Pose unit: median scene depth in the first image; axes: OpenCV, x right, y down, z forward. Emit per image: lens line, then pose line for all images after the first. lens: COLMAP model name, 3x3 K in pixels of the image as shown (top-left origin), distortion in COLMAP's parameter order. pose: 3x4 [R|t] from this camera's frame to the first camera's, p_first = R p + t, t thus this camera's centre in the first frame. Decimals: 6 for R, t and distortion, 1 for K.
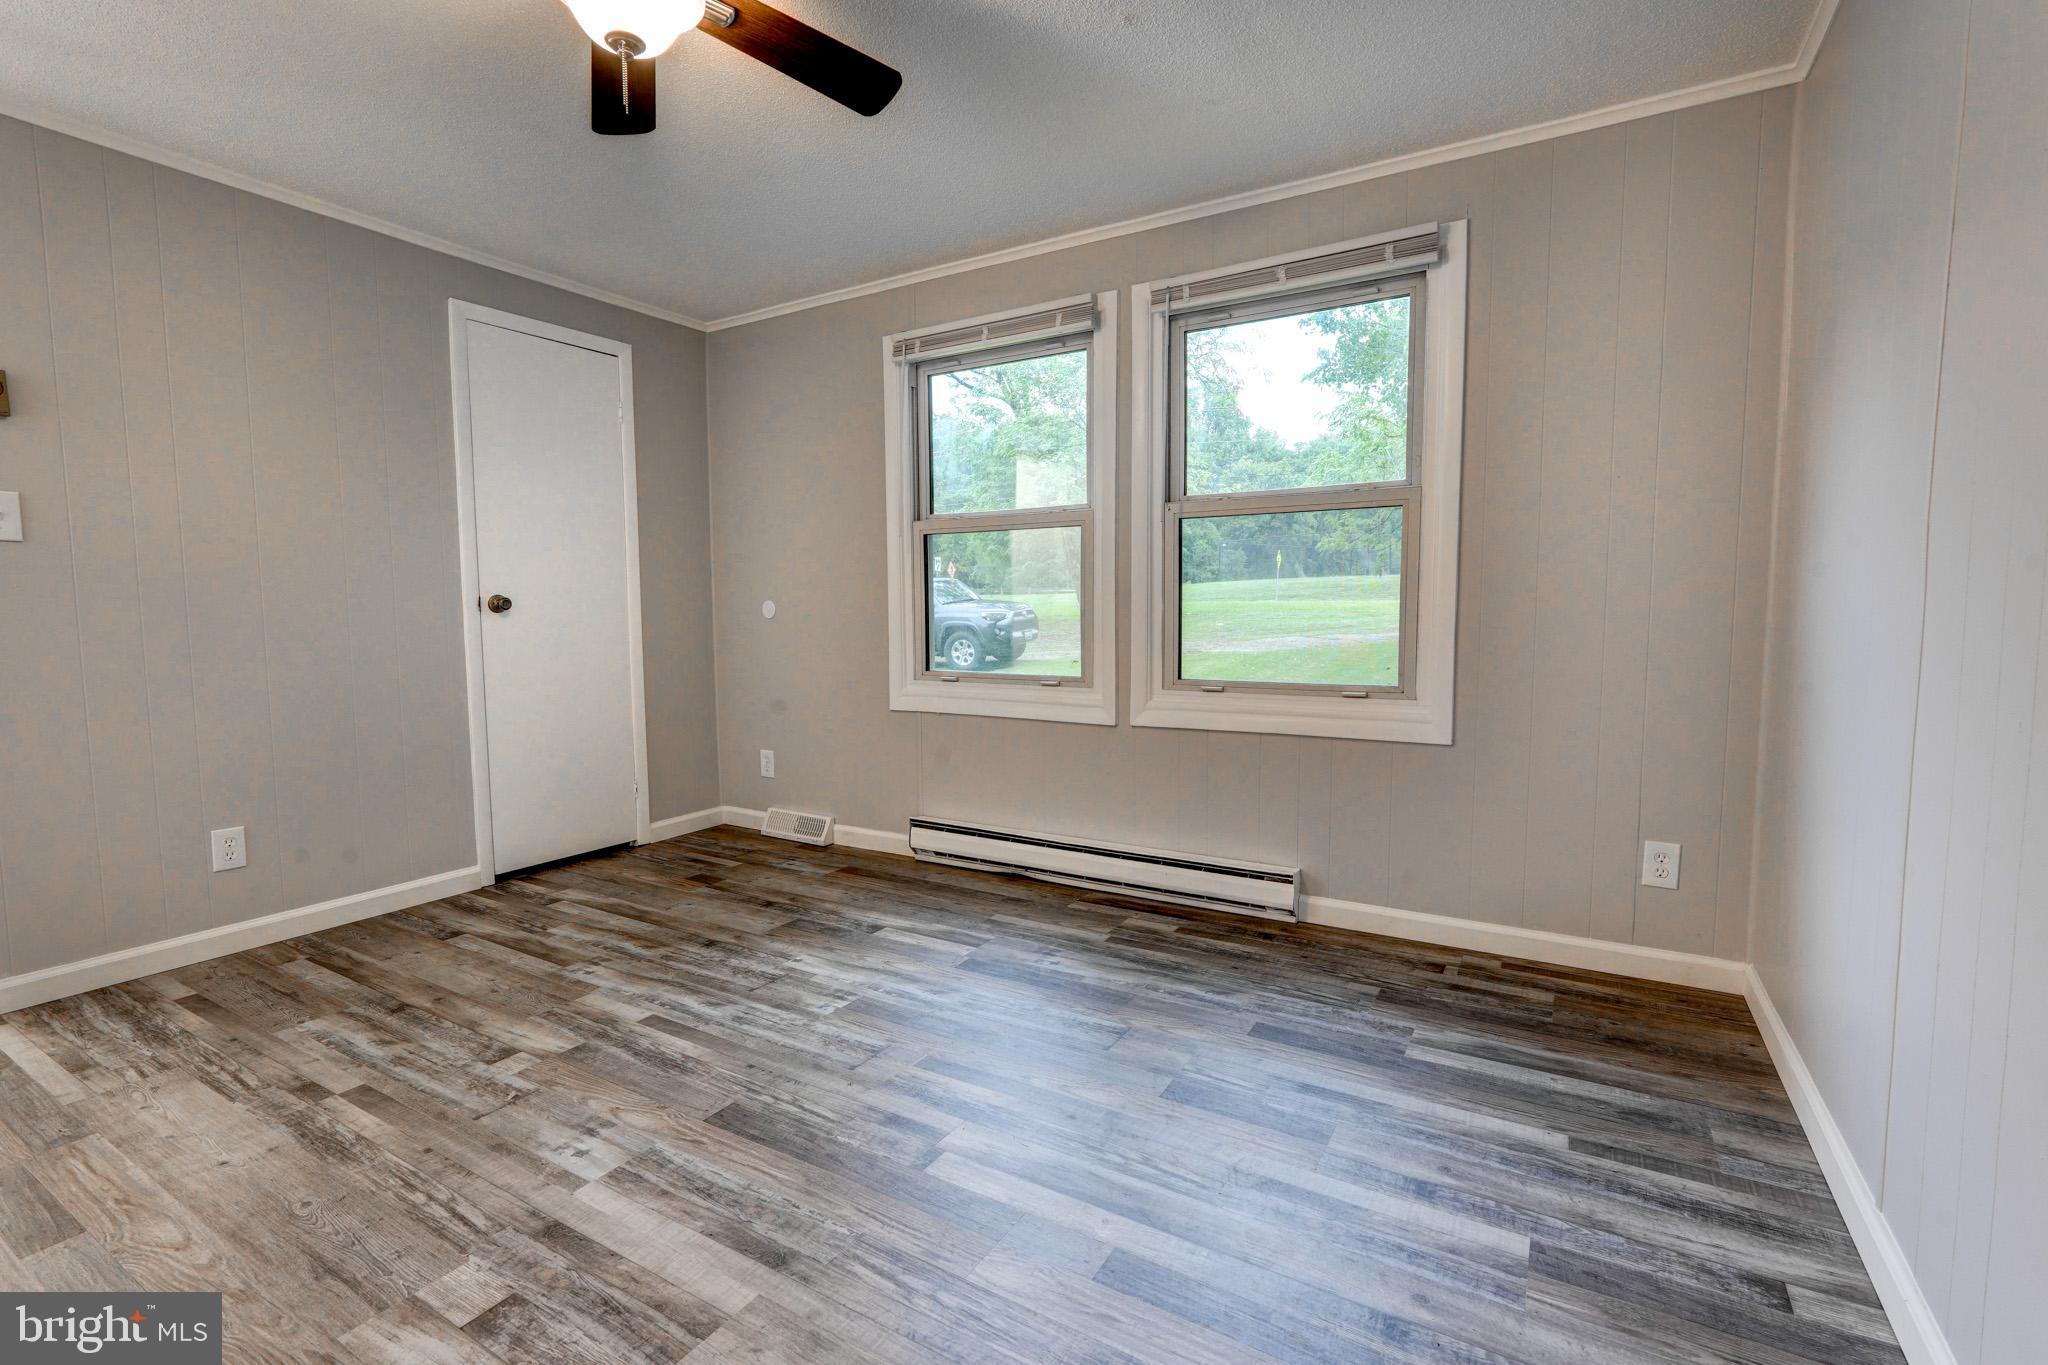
lens RADIAL K [[903.1, 0, 1017.6], [0, 903.1, 692.3], [0, 0, 1]] dist [-0.017926, 0.009731]
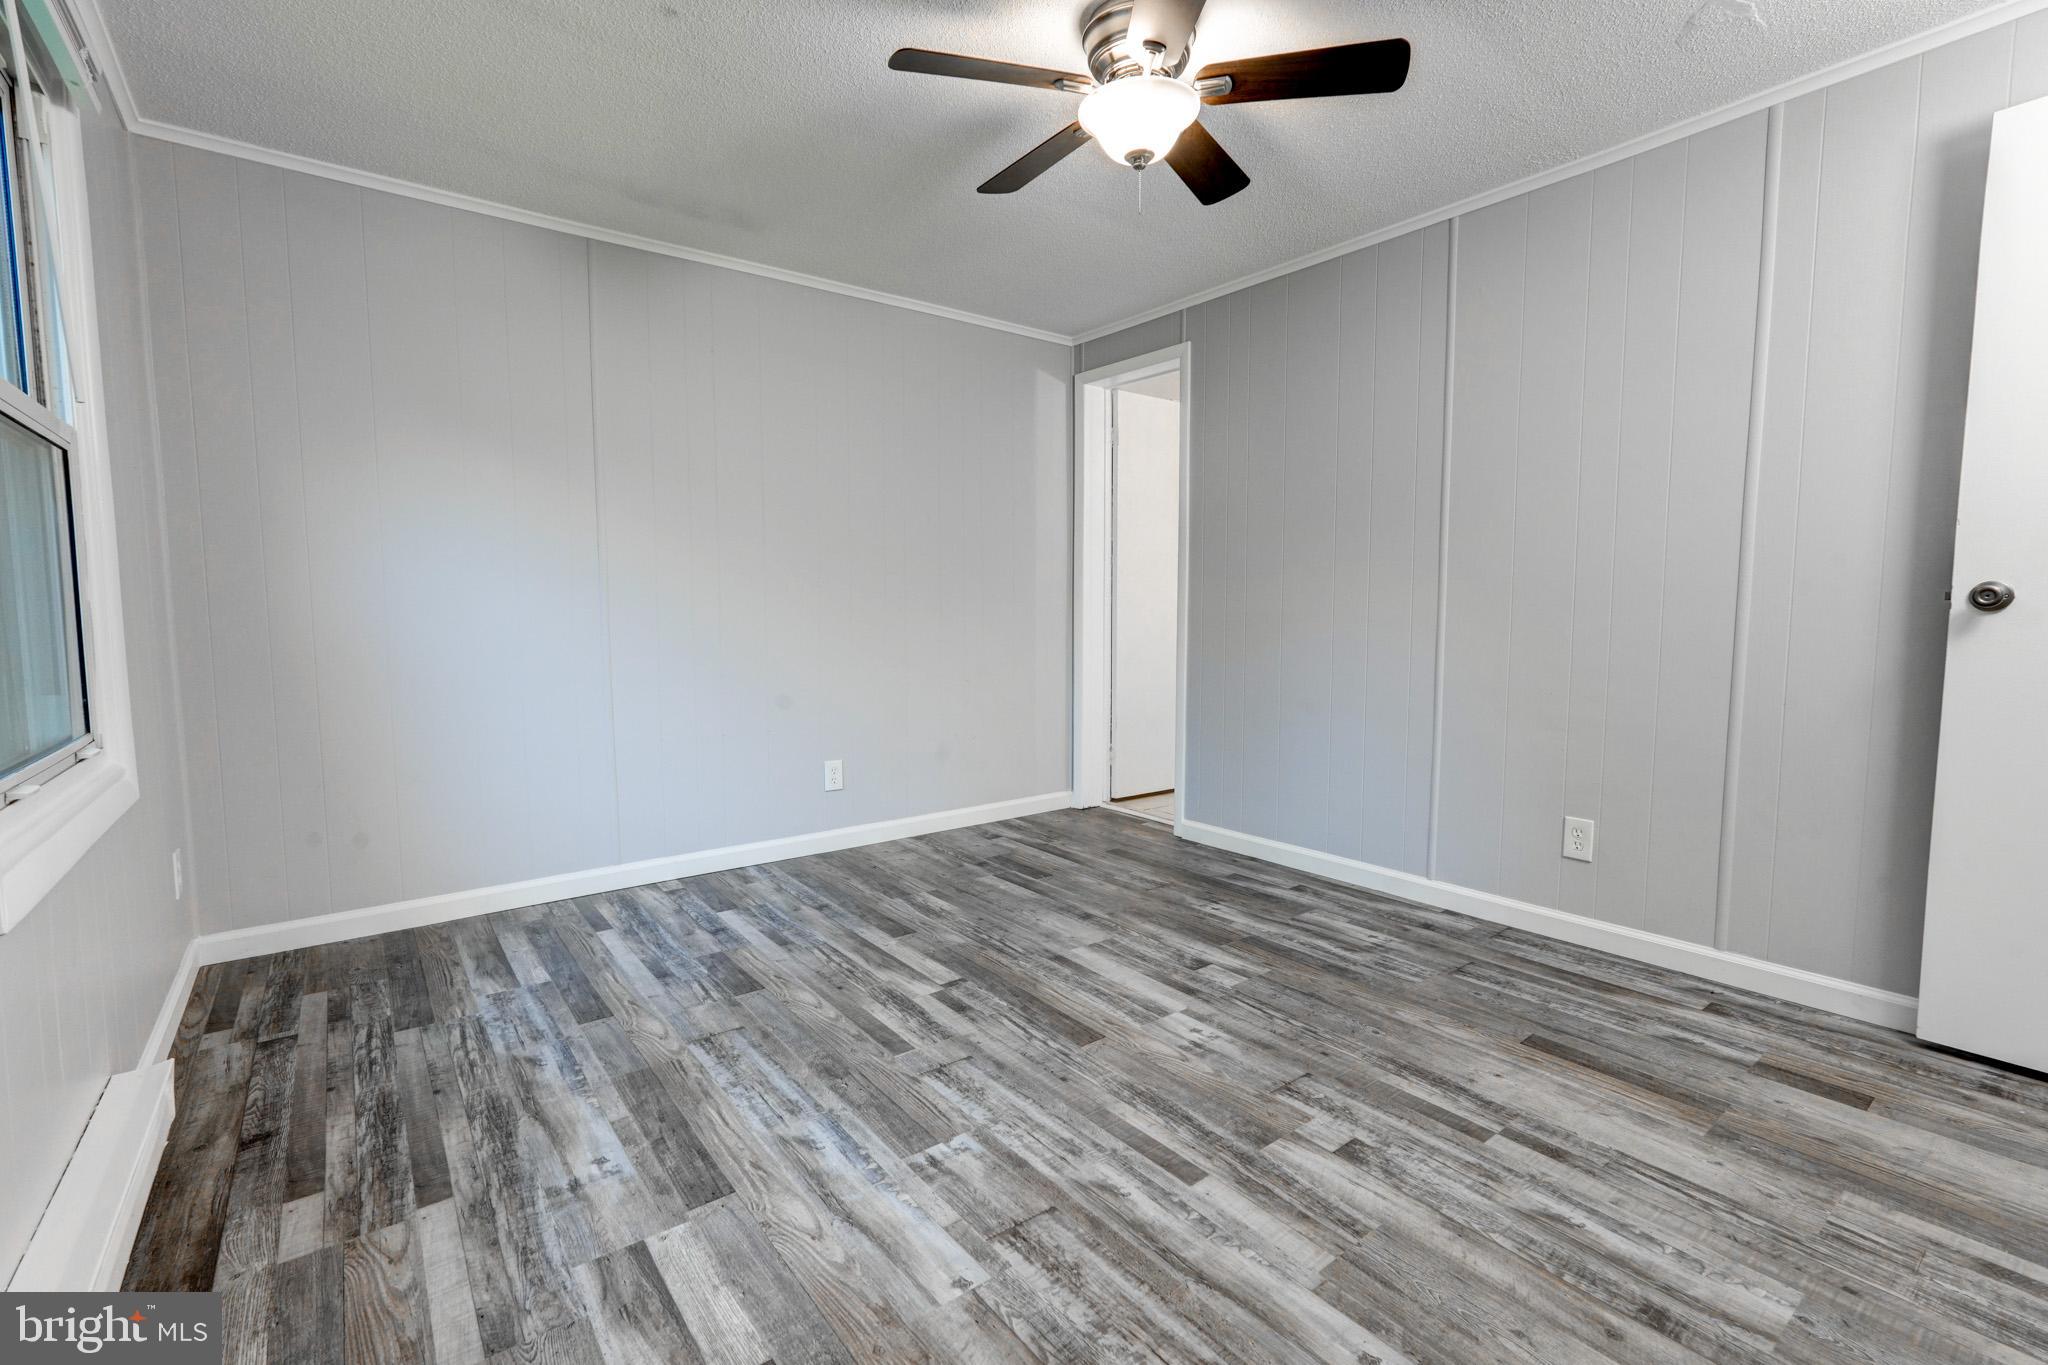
lens RADIAL K [[918.7, 0, 1022.2], [0, 918.7, 684.9], [0, 0, 1]] dist [-0.017774, 0.008356]
pose [[-0.931525, -0.021850, 0.363021, -0.574503], [0.041231, 0.985413, 0.165112, -0.158020], [-0.361333, 0.168774, -0.917035, 1.760555]]
